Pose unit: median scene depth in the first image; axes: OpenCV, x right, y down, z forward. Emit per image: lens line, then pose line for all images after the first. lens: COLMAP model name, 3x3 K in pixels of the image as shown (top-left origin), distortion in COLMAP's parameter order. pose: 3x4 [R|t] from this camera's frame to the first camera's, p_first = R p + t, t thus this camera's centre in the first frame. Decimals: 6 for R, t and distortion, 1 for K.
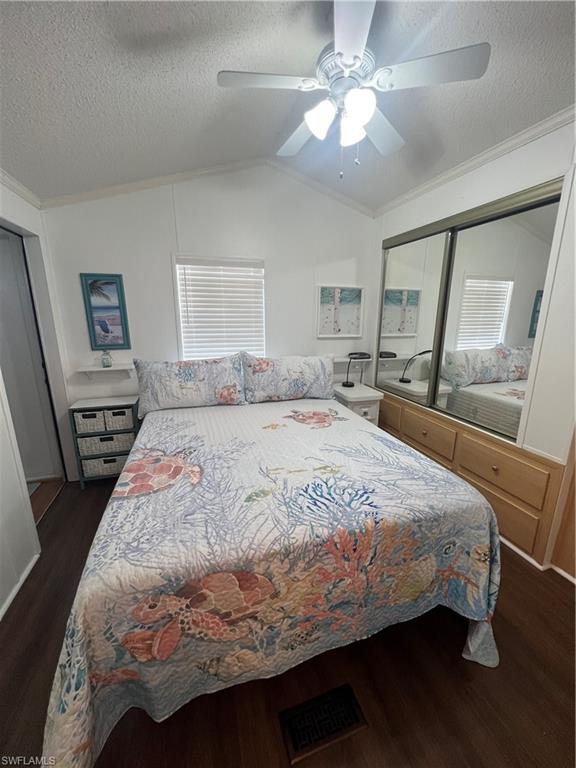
lens RADIAL K [[308.3, 0, 289.2], [0, 308.3, 386.0], [0, 0, 1]] dist [-0.002477, 0.000914]
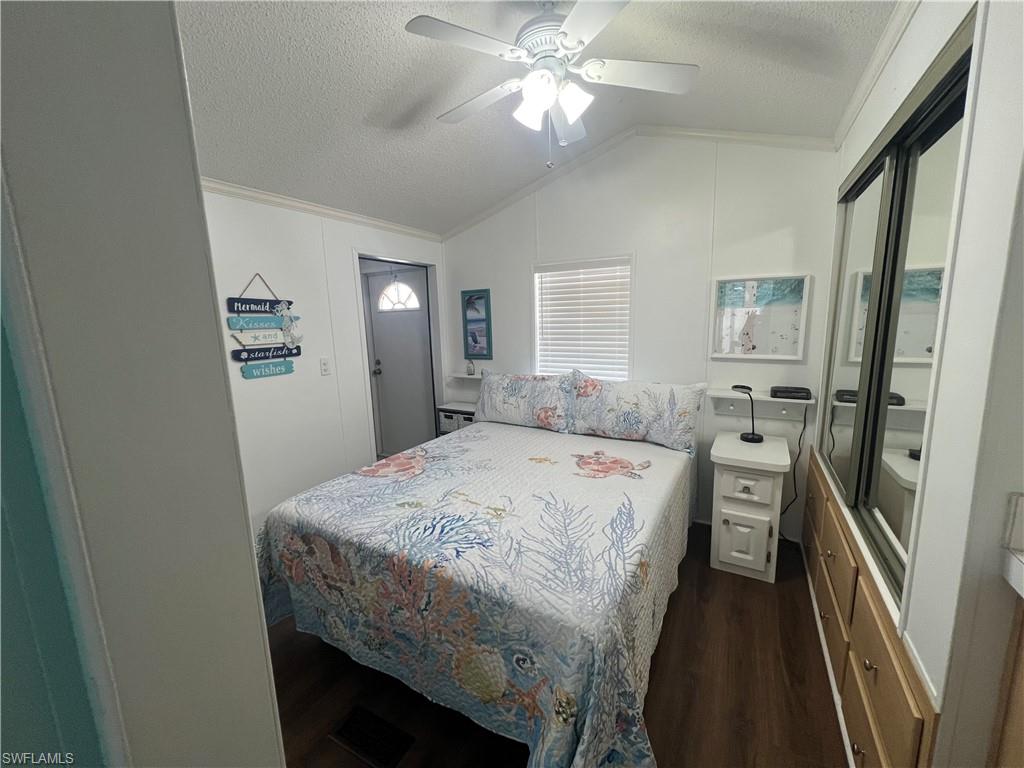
lens RADIAL K [[411.1, 0, 513.0], [0, 411.1, 385.8], [0, 0, 1]] dist [-0.002477, 0.000914]
pose [[0.672196, 0.099005, -0.733724, 0.687000], [-0.145577, 0.989347, 0.000128, -0.056210], [0.725920, 0.106727, 0.679448, 0.168560]]
